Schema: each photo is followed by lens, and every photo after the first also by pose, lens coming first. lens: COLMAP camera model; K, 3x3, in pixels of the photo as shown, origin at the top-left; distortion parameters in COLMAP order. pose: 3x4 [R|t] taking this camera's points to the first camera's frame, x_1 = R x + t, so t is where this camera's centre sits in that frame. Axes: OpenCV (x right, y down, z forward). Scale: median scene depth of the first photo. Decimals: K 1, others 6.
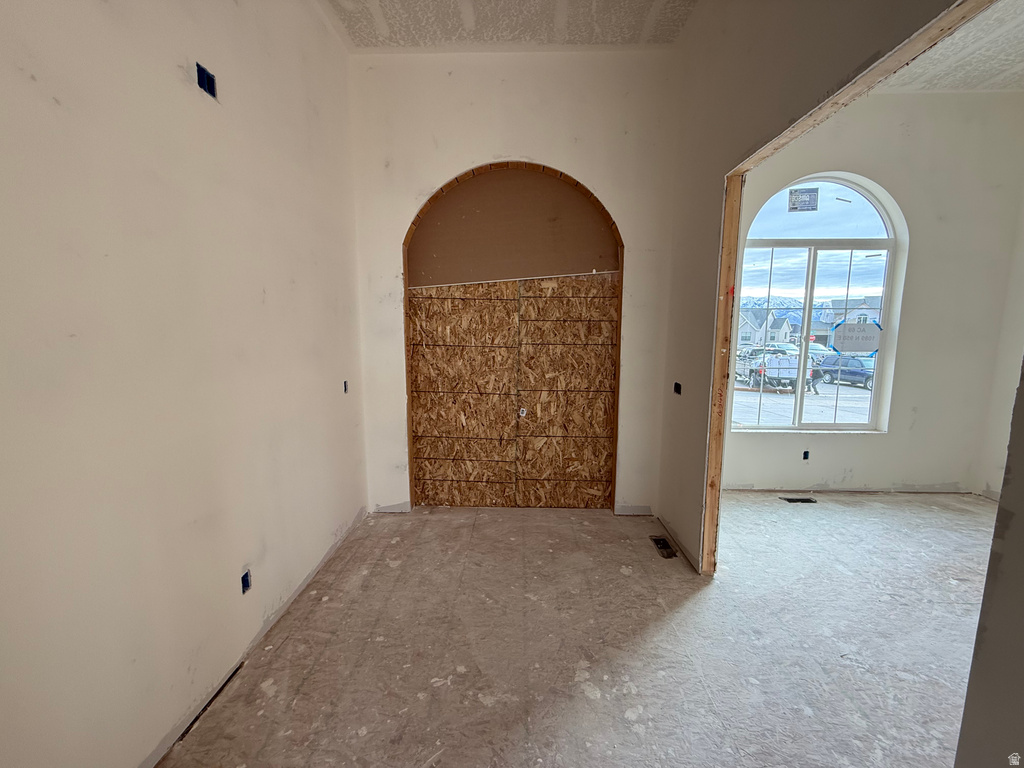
lens RADIAL K [[408.3, 0, 507.5], [0, 408.3, 386.0], [0, 0, 1]] dist [-0.000753, 0.000065]
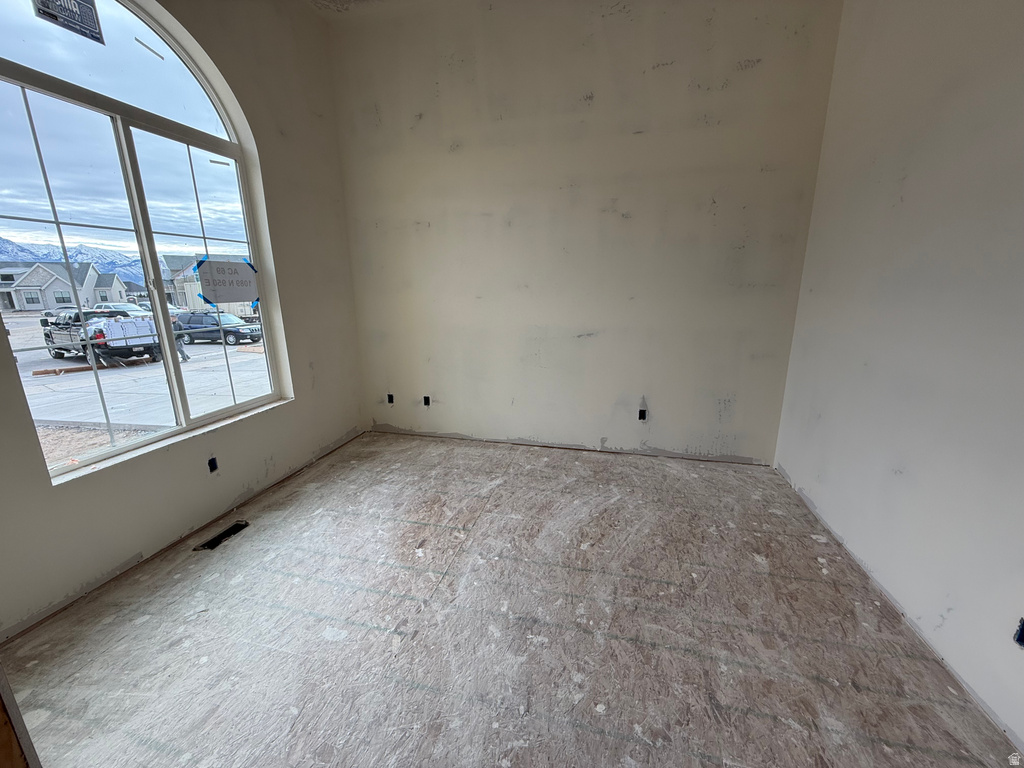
lens RADIAL K [[408.3, 0, 509.5], [0, 408.3, 382.9], [0, 0, 1]] dist [-0.000753, 0.000065]
pose [[0.224094, -0.230444, 0.946931, 0.245489], [0.142953, 0.968905, 0.201961, -0.021976], [-0.964026, 0.090109, 0.250069, 0.361404]]
